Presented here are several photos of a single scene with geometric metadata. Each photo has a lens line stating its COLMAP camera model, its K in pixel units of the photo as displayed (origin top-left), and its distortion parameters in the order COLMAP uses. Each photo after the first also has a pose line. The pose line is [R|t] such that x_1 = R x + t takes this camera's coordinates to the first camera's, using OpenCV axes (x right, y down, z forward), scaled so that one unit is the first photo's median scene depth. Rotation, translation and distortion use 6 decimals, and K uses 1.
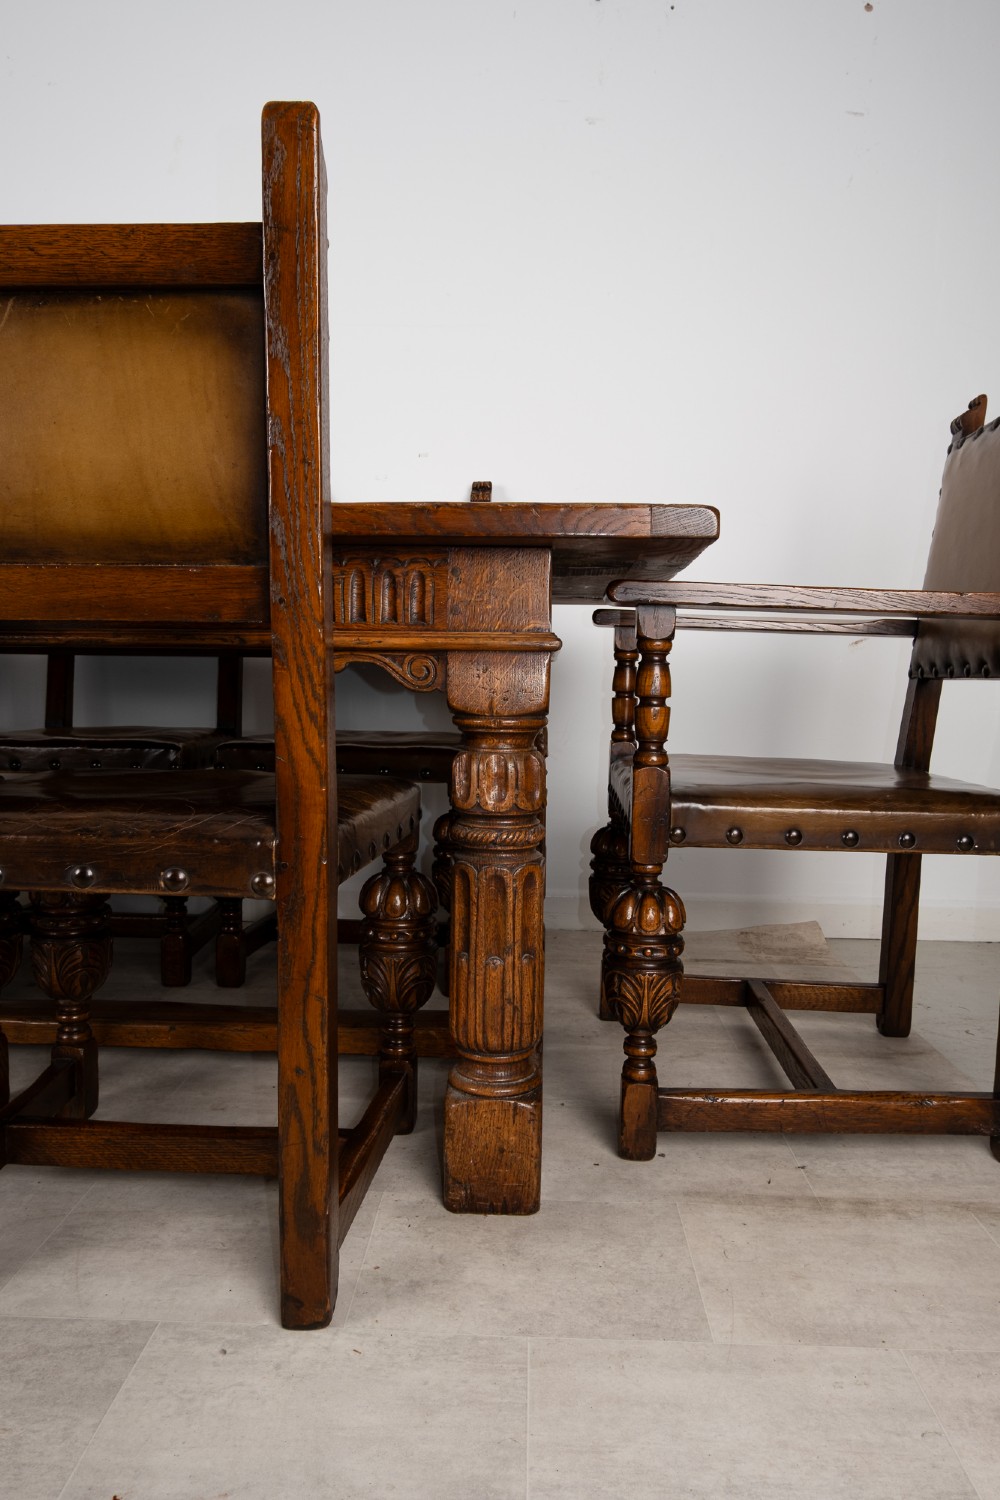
lens RADIAL K [[1042.9, 0, 509.4], [0, 1042.9, 764.0], [0, 0, 1]] dist [-0.012846, -0.002211]
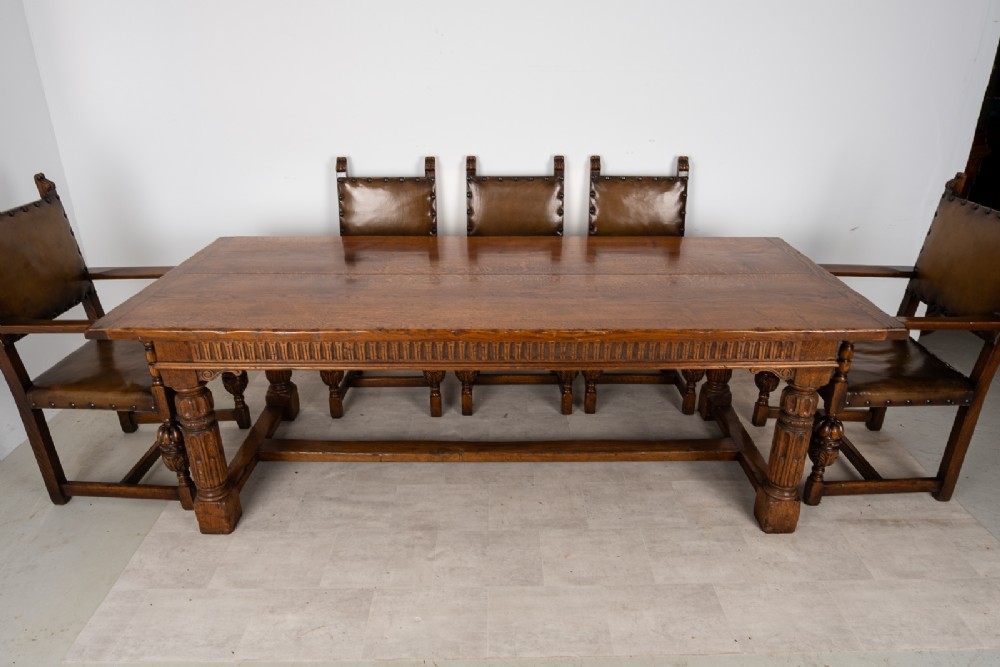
lens RADIAL K [[664.4, 0, 500.0], [0, 664.4, 333.5], [0, 0, 1]] dist [-0.025329, 0.006552]
pose [[0.998957, -0.035693, 0.028480, -0.807335], [0.024609, 0.946193, 0.322667, -0.702550], [-0.038464, -0.321630, 0.946084, -0.546856]]
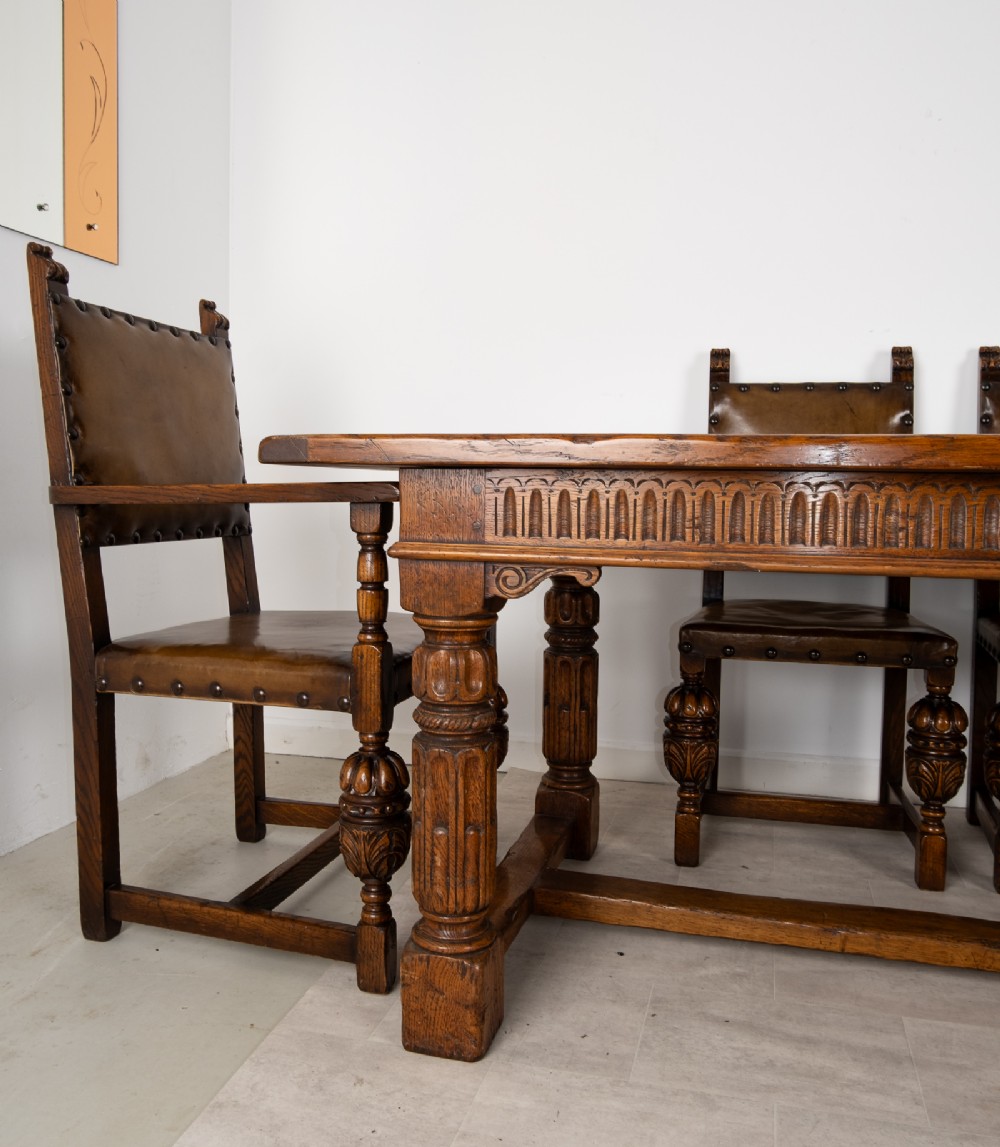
lens RADIAL K [[1022.3, 0, 485.1], [0, 1022.3, 559.6], [0, 0, 1]] dist [-0.032511, 0.003741]
pose [[0.971566, 0.007005, -0.236665, -1.264005], [-0.011705, 0.999761, -0.018462, -0.111511], [0.236479, 0.020707, 0.971416, 0.003173]]
